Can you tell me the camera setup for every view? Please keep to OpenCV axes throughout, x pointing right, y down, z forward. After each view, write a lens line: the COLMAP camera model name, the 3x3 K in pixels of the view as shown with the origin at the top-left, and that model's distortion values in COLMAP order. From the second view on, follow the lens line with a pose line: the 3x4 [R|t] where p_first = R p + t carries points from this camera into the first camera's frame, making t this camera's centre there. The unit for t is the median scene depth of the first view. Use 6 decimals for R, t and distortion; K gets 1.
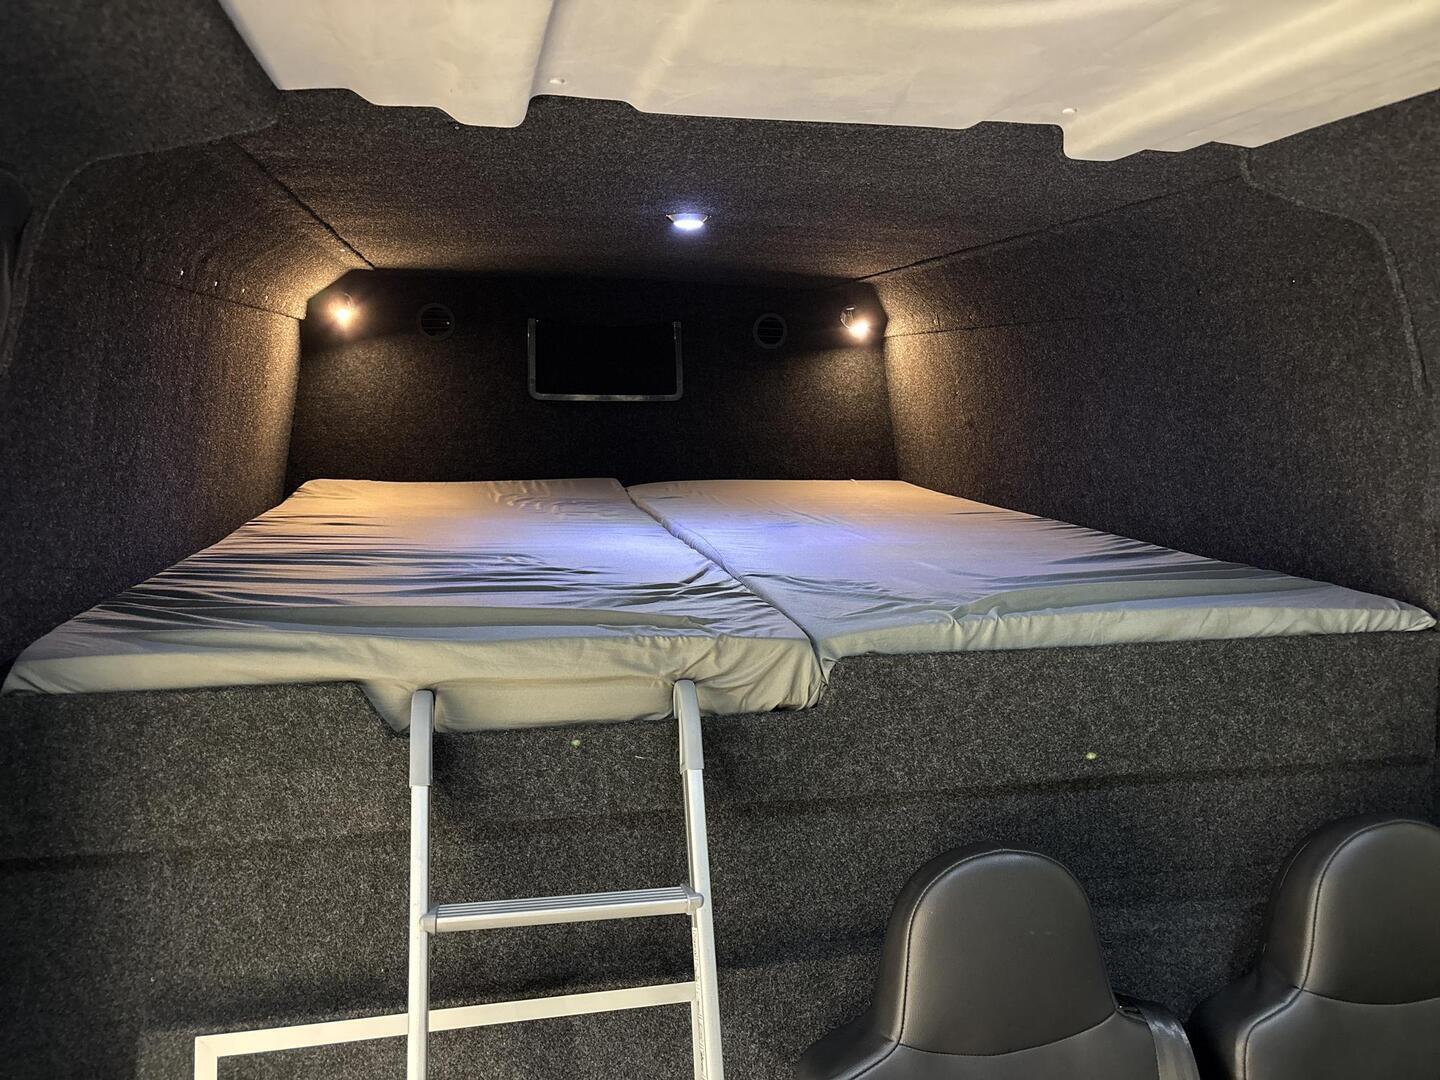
lens RADIAL K [[1095.9, 0, 717.9], [0, 1095.9, 542.1], [0, 0, 1]] dist [0.036909, -0.039437]
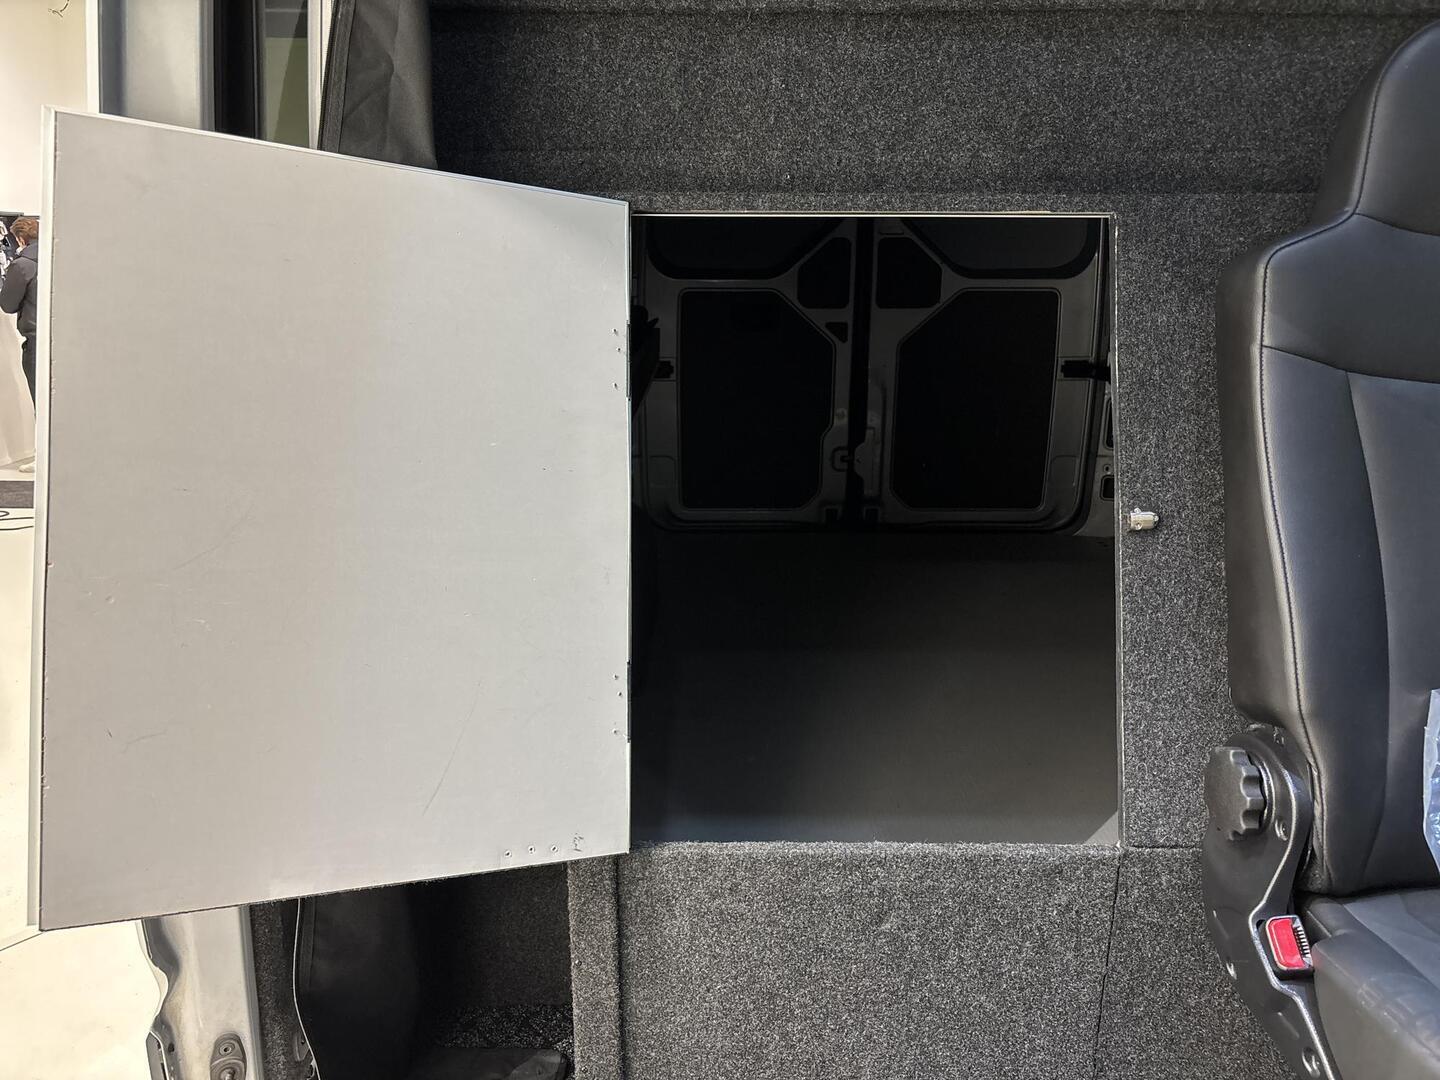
lens RADIAL K [[1095.9, 0, 722.1], [0, 1095.9, 535.1], [0, 0, 1]] dist [0.036909, -0.039437]
pose [[0.979073, 0.050257, -0.197206, -0.144201], [-0.024882, 0.991320, 0.129098, 0.567033], [0.201982, -0.121490, 0.971825, -0.030707]]
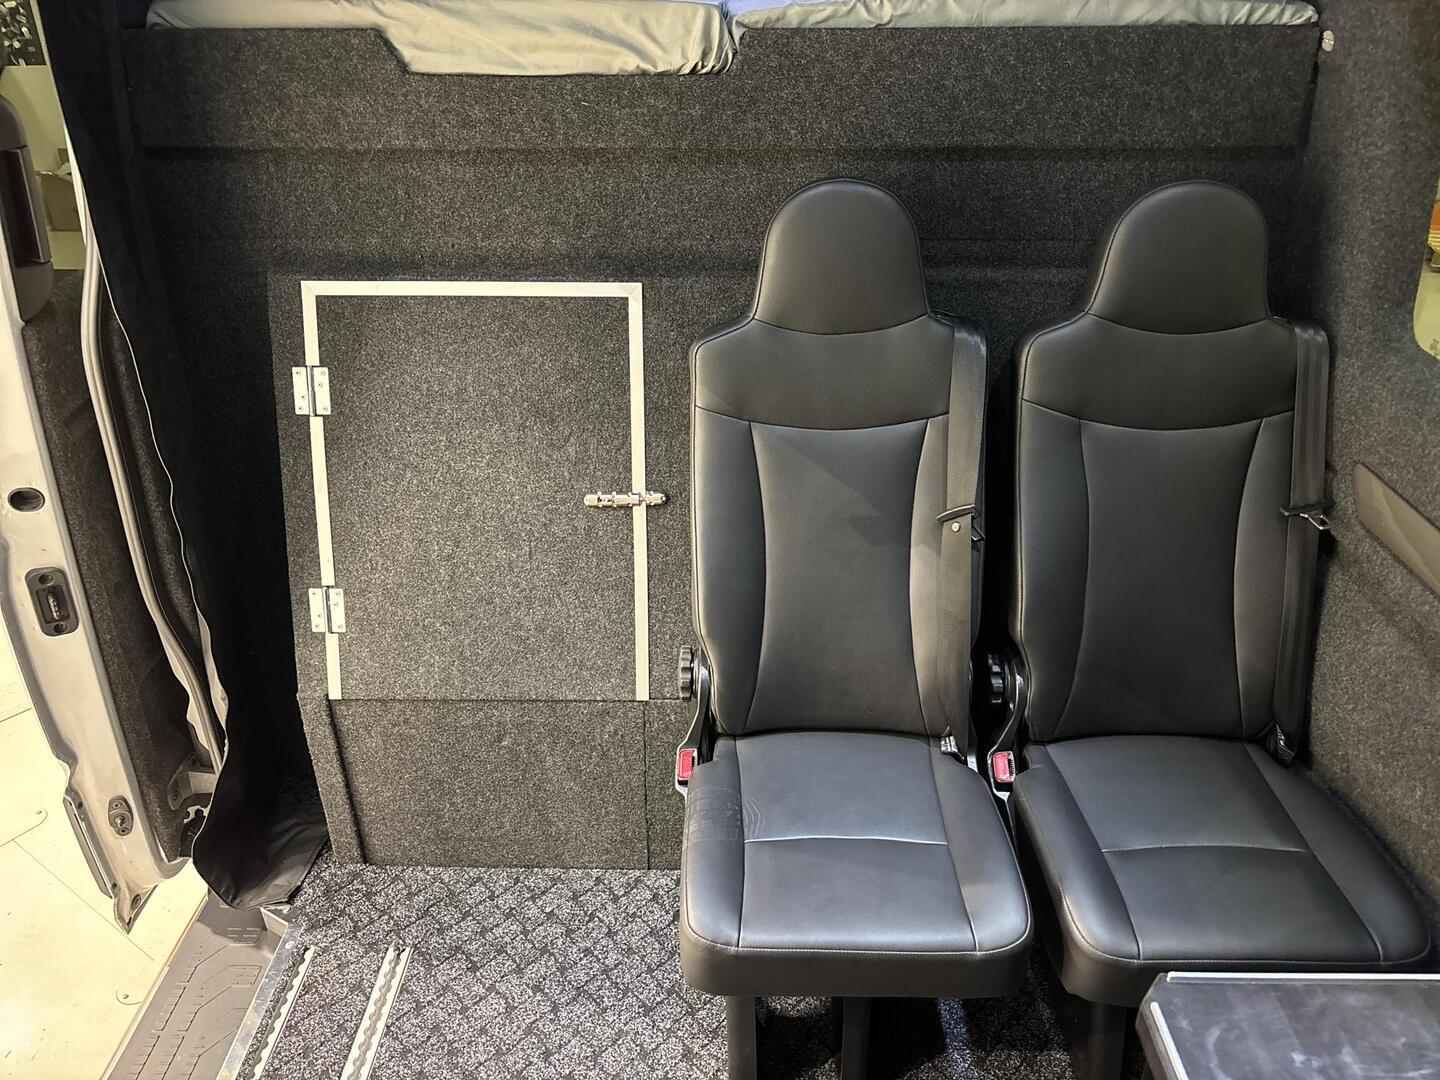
lens RADIAL K [[1095.9, 0, 719.6], [0, 1095.9, 540.4], [0, 0, 1]] dist [0.036909, -0.039437]
pose [[0.972708, 0.101365, -0.208721, 0.407735], [-0.021944, 0.935688, 0.352146, 0.212493], [0.230993, -0.337955, 0.912375, -0.347213]]
